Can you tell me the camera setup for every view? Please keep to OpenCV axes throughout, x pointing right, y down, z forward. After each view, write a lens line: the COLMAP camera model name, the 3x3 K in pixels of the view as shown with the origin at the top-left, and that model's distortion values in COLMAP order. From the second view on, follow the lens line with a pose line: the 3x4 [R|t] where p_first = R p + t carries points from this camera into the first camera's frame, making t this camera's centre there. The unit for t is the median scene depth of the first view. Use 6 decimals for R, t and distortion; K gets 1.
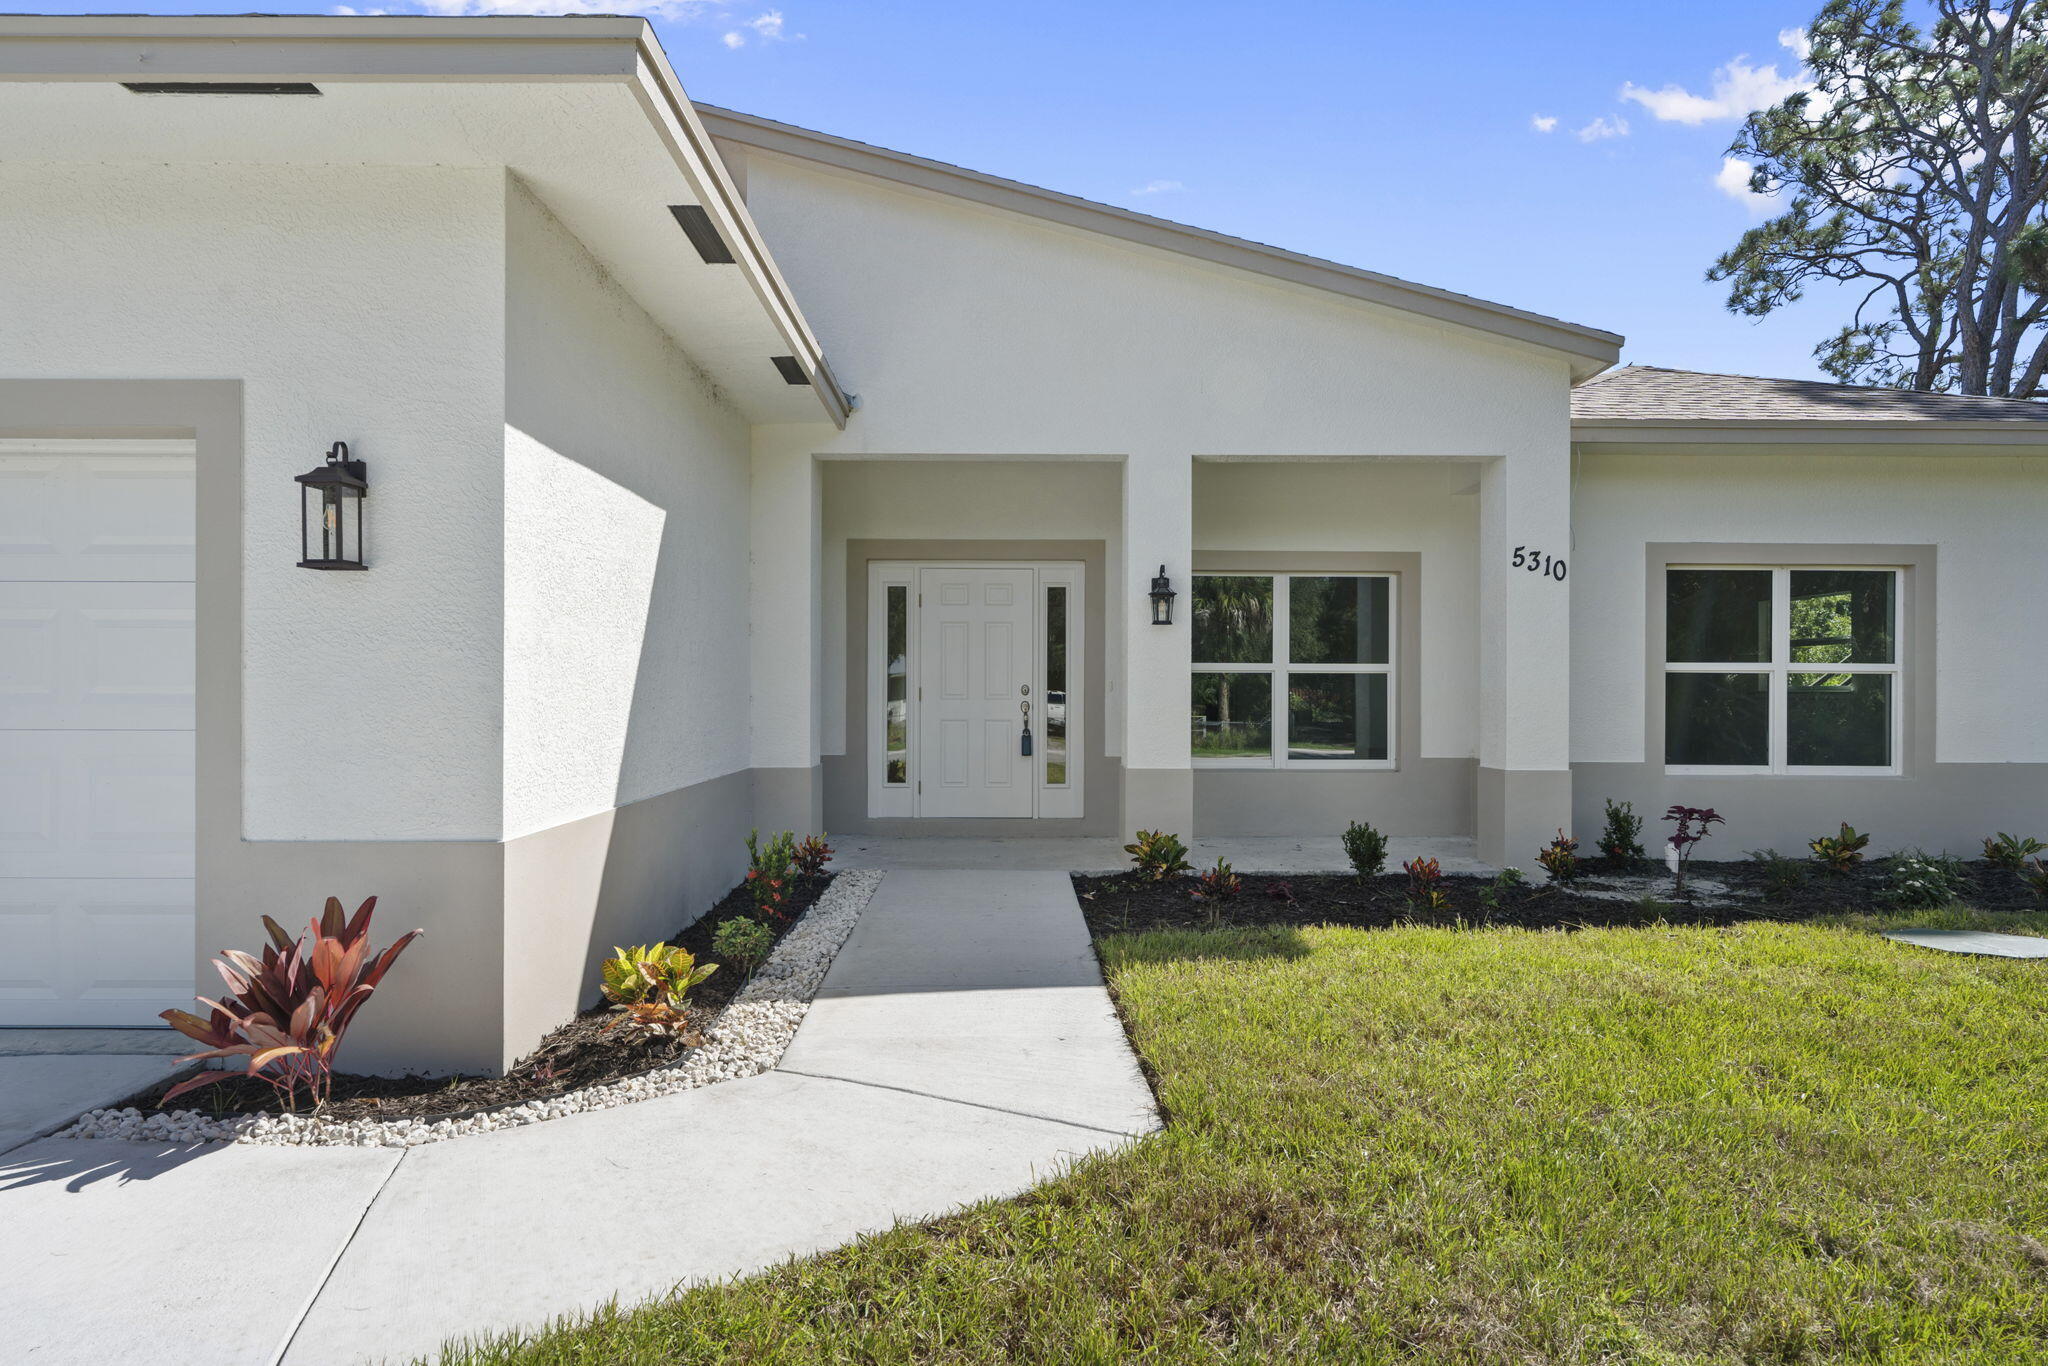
lens RADIAL K [[886.4, 0, 1029.9], [0, 886.4, 663.1], [0, 0, 1]] dist [0.011145, -0.000013]
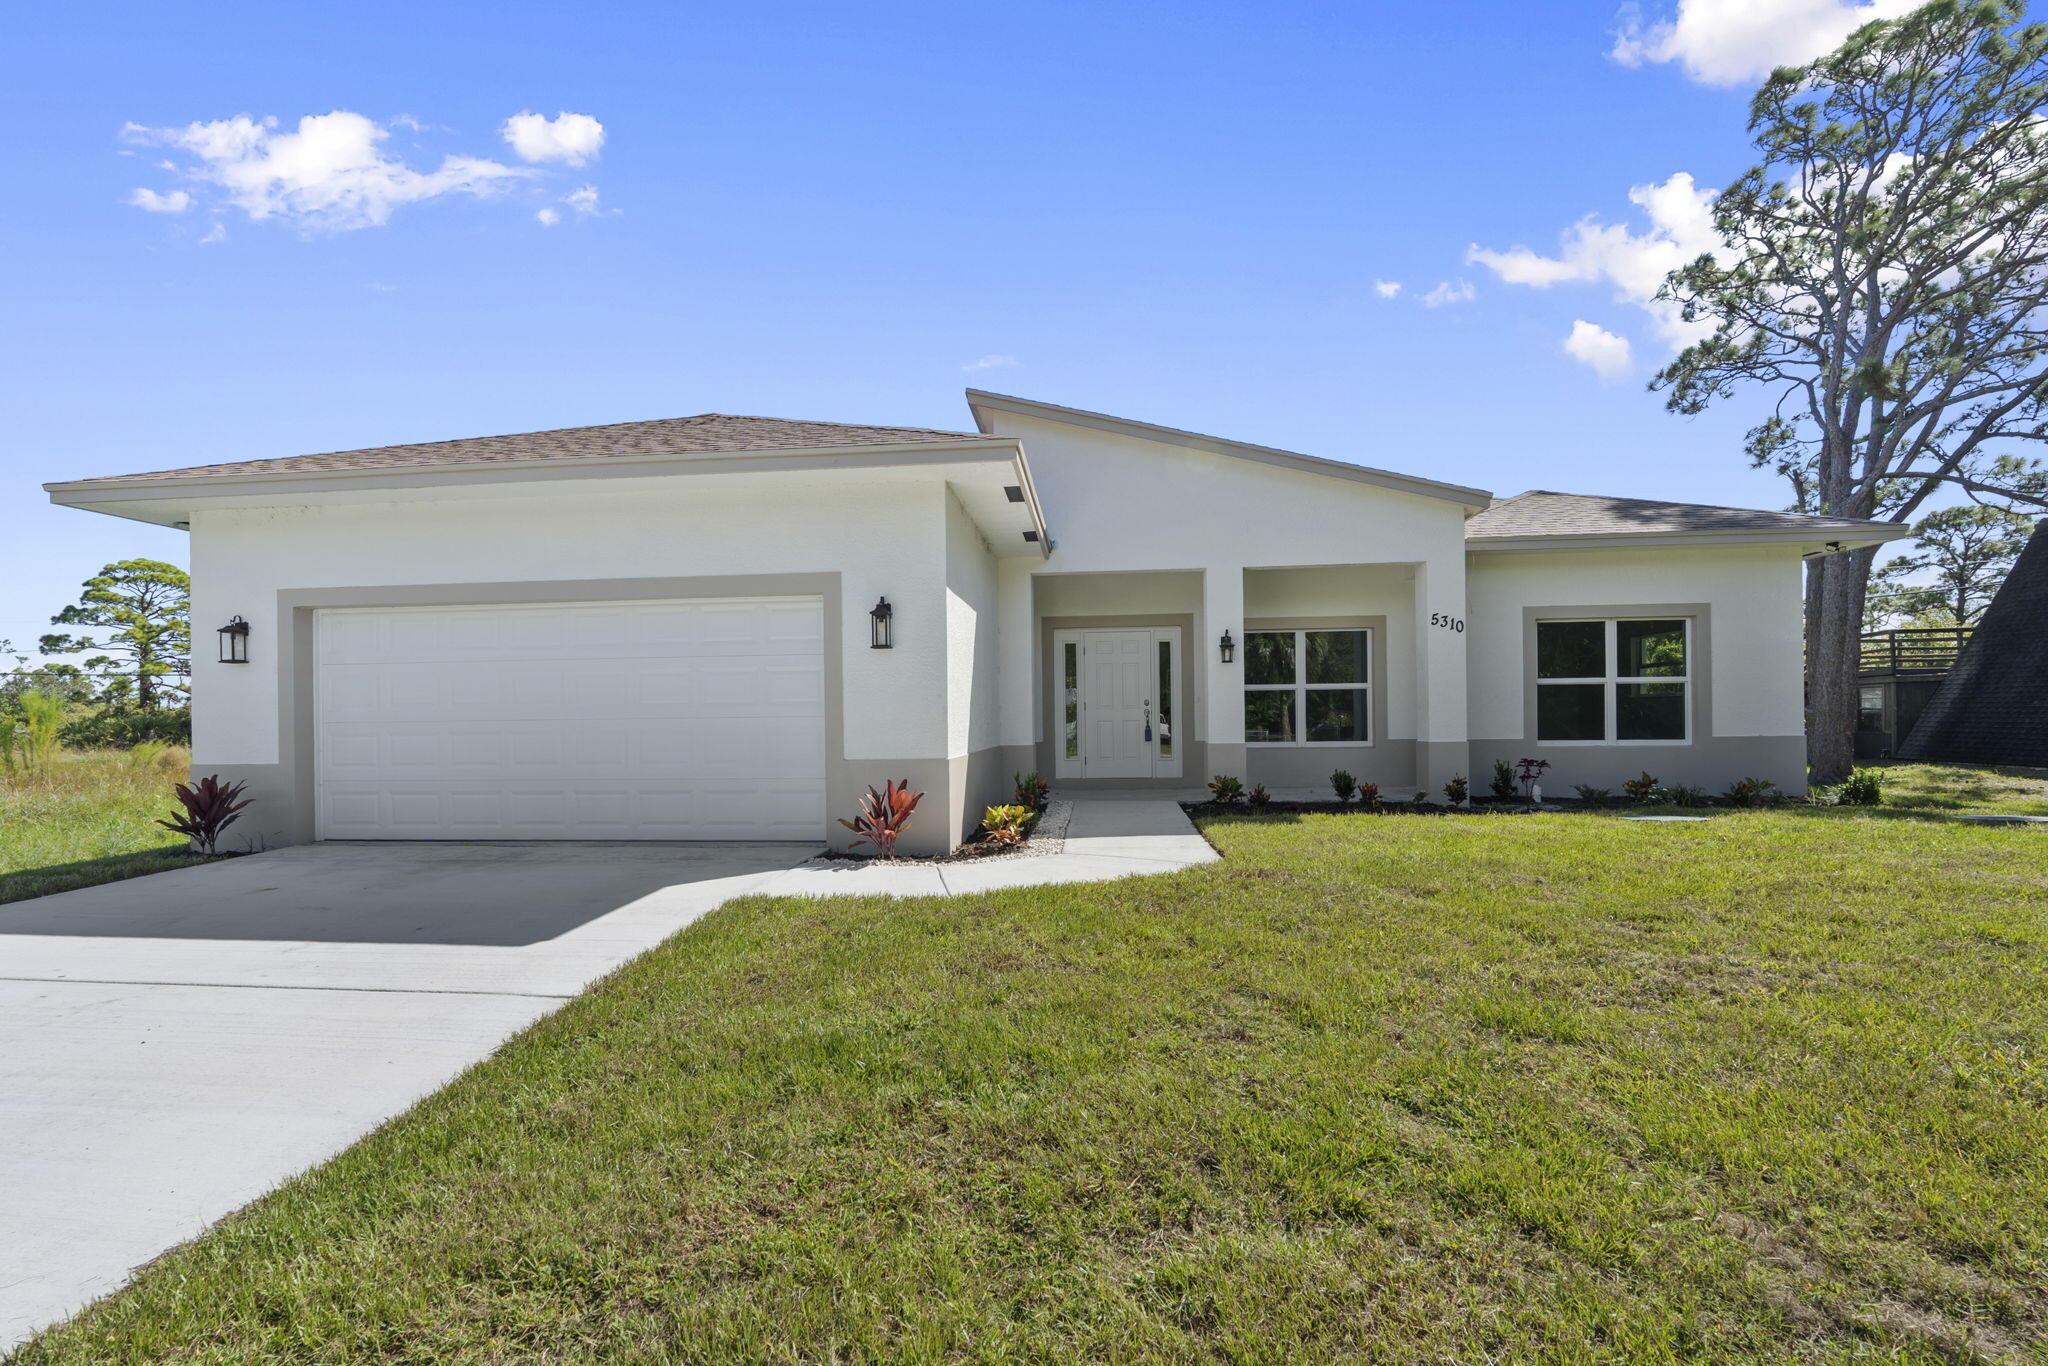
lens RADIAL K [[886.4, 0, 1023.2], [0, 886.4, 696.5], [0, 0, 1]] dist [0.011145, -0.000013]
pose [[0.995908, -0.018239, -0.088510, -0.092778], [0.017668, 0.999818, -0.007231, 0.027786], [0.088626, 0.005638, 0.996049, -0.738140]]
